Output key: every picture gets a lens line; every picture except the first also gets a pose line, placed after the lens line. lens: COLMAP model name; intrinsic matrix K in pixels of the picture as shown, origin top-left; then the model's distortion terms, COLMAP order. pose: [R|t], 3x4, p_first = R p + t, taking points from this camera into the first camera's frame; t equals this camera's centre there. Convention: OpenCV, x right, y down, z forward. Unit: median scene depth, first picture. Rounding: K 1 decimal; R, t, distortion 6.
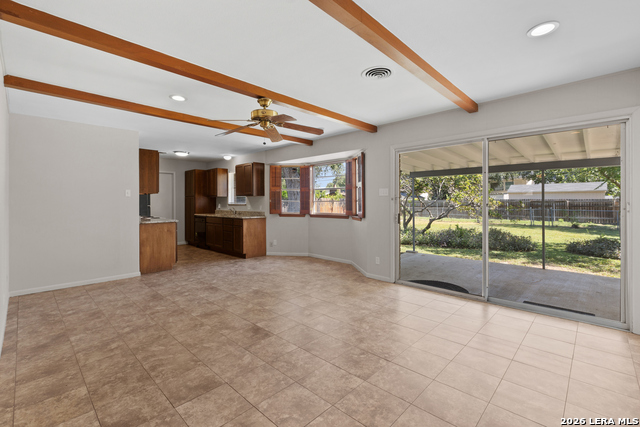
lens RADIAL K [[288.3, 0, 320.7], [0, 288.3, 208.6], [0, 0, 1]] dist [-0.003461, -0.000680]
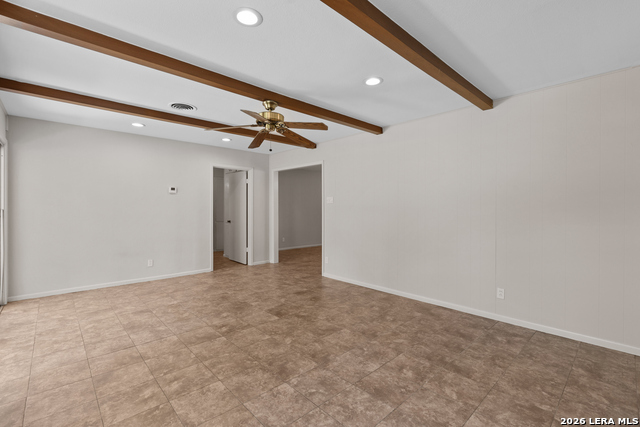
lens RADIAL K [[288.3, 0, 319.2], [0, 288.3, 211.2], [0, 0, 1]] dist [-0.003461, -0.000680]
pose [[-0.998591, 0.001279, 0.053047, -0.425846], [0.002398, 0.999776, 0.021045, -0.033313], [-0.053008, 0.021143, -0.998370, 2.027864]]
